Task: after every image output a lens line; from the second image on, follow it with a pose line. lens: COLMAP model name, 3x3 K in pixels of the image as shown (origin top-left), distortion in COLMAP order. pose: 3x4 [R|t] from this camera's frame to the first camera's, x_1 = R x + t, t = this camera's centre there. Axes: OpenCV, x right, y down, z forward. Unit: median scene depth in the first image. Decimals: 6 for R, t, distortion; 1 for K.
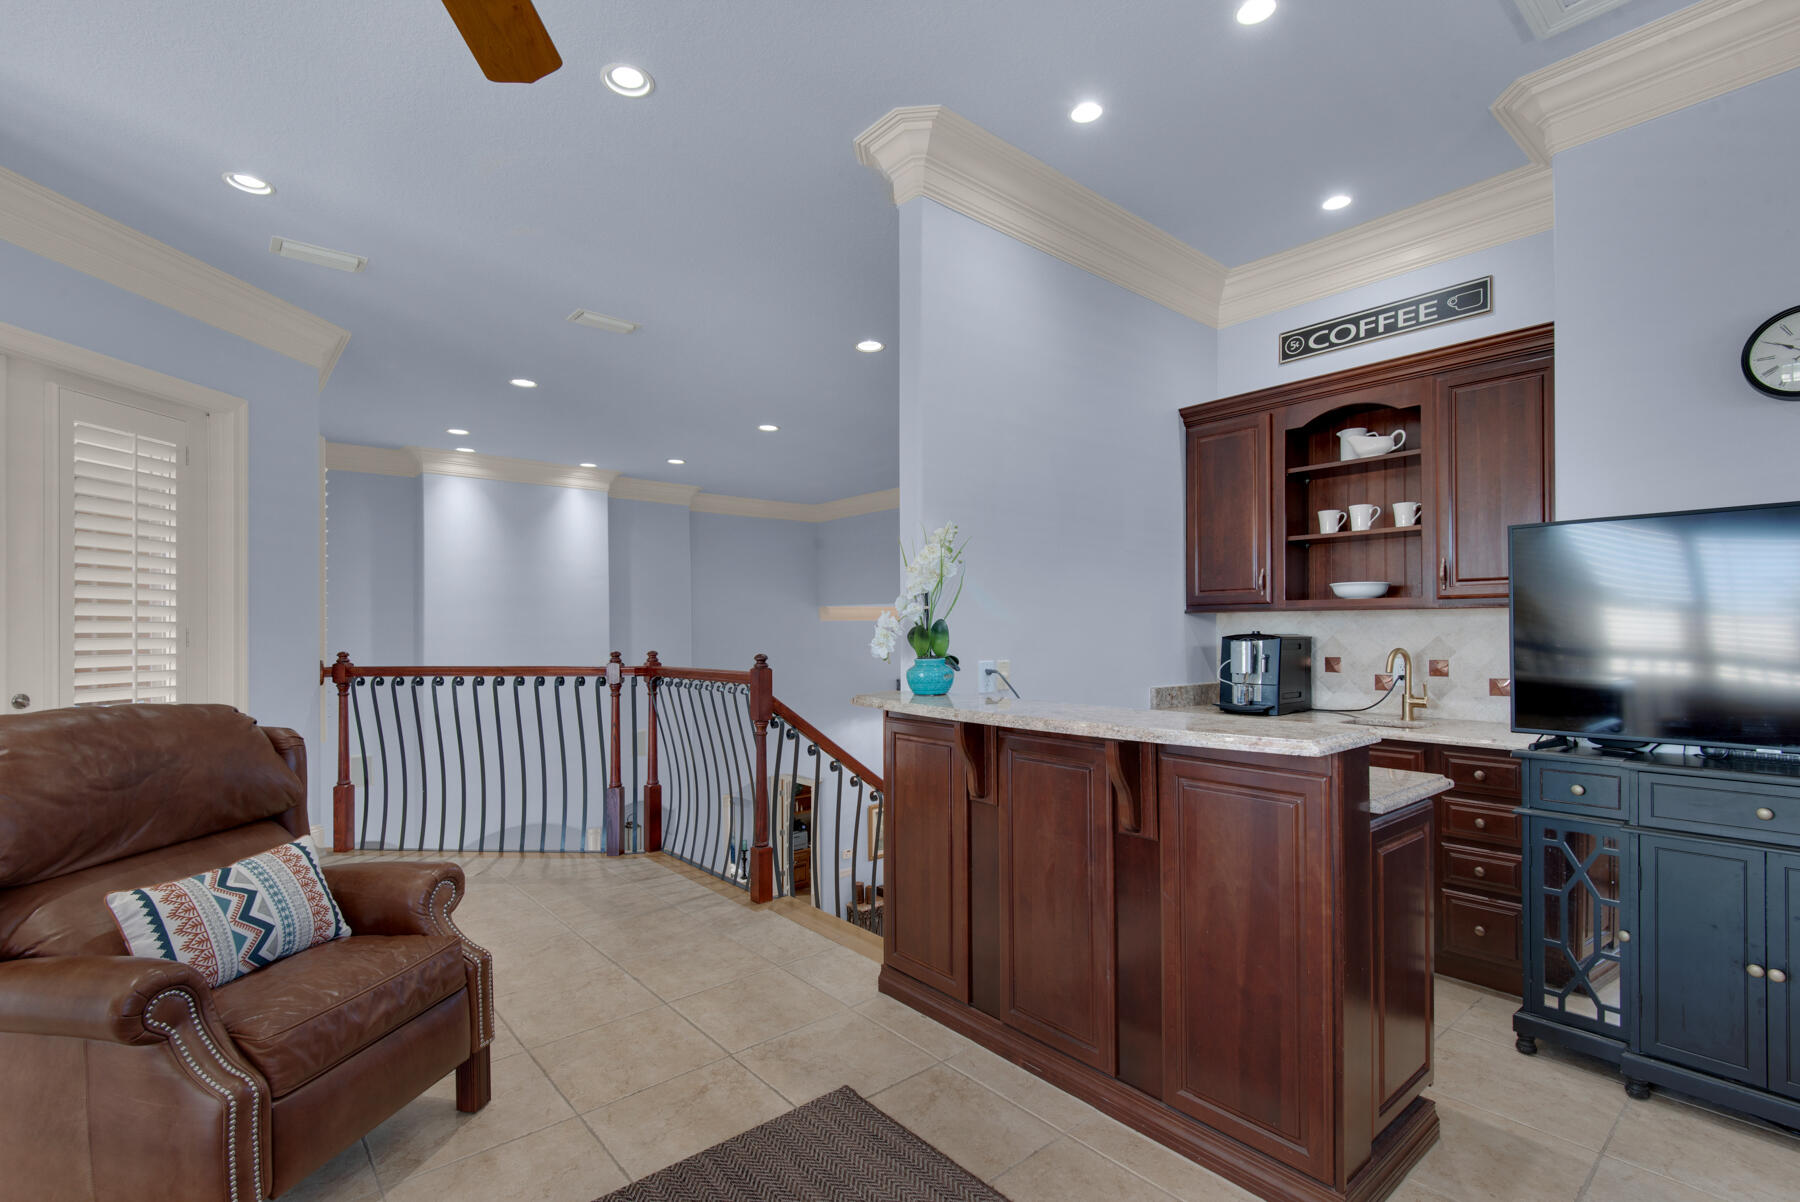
lens RADIAL K [[820.5, 0, 882.7], [0, 820.5, 626.9], [0, 0, 1]] dist [0.016097, -0.005020]
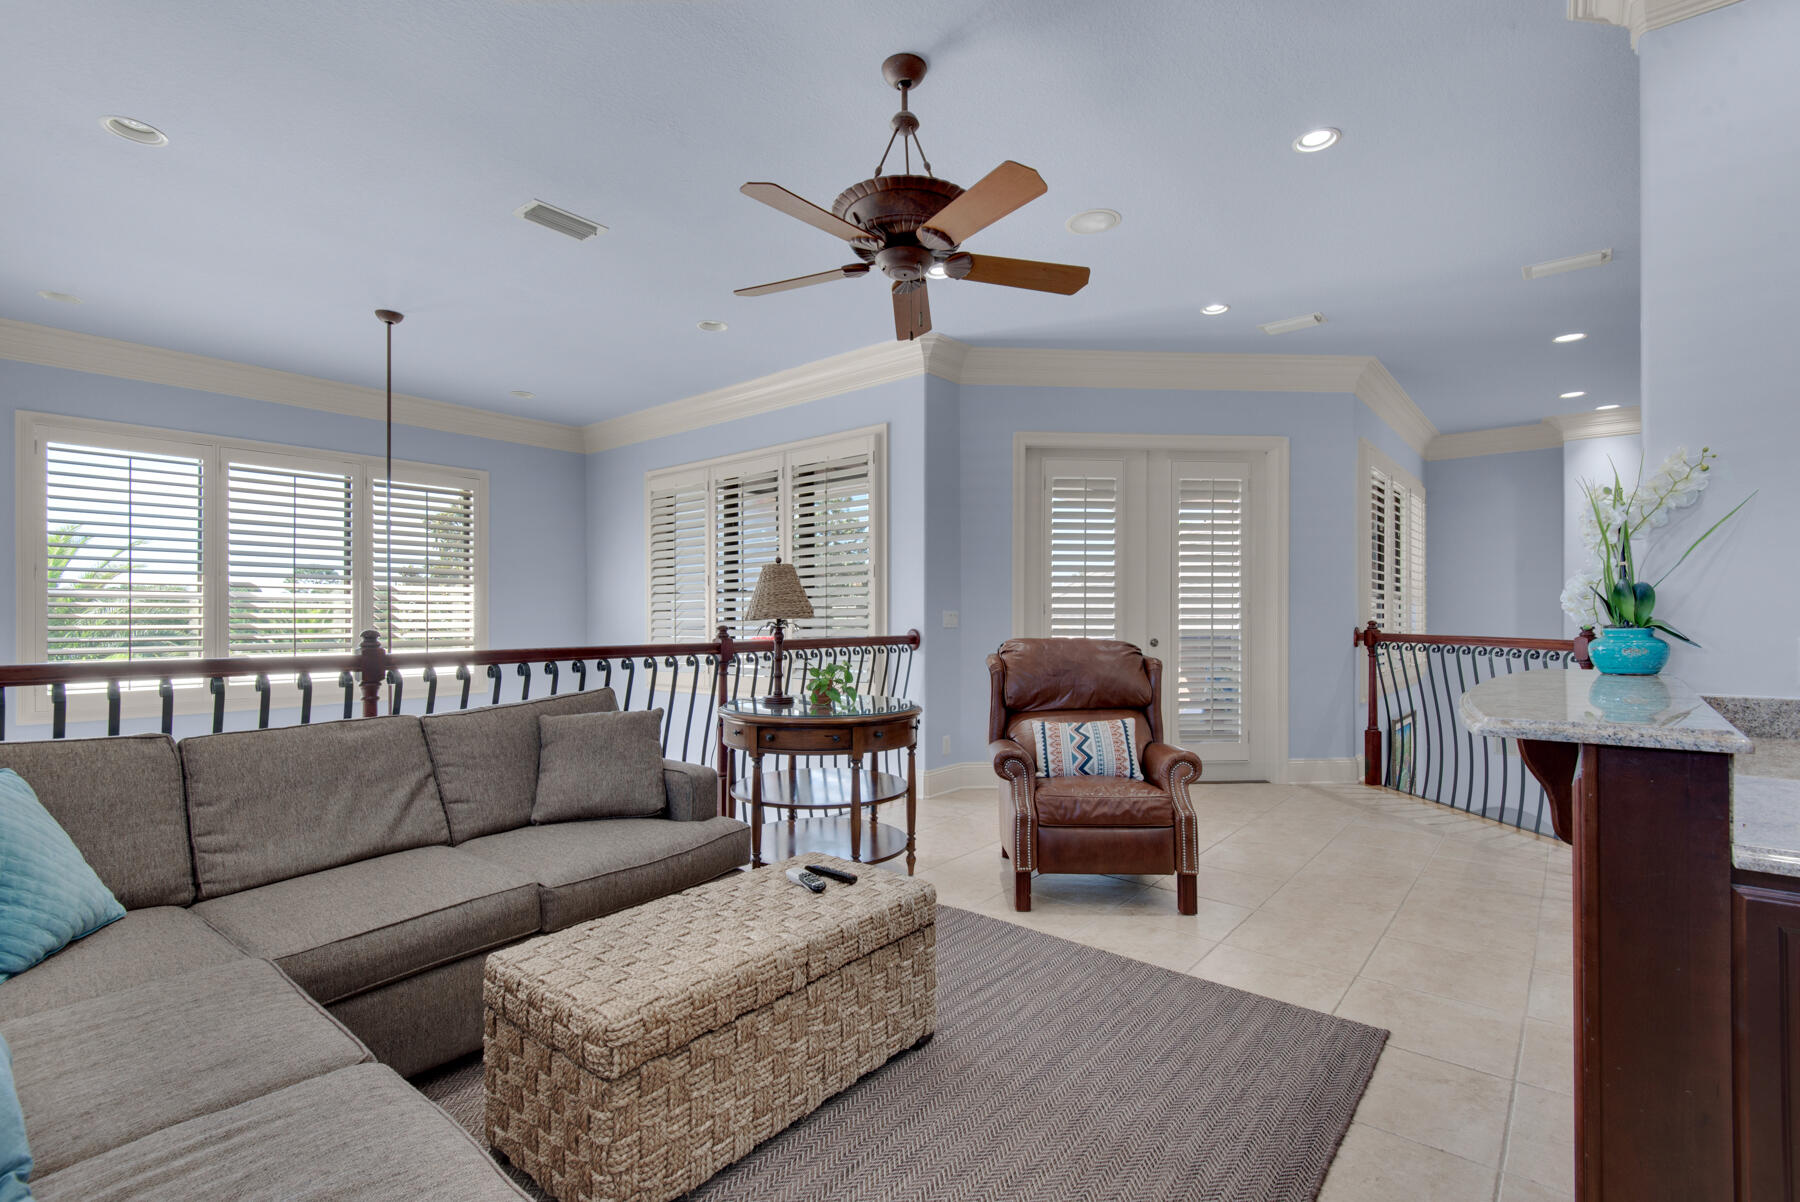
lens RADIAL K [[820.5, 0, 901.3], [0, 820.5, 605.9], [0, 0, 1]] dist [0.016097, -0.005020]
pose [[0.189684, -0.002618, -0.981842, 0.802895], [0.002223, 0.999995, -0.002237, 0.019461], [0.981843, -0.001758, 0.189689, 0.183320]]
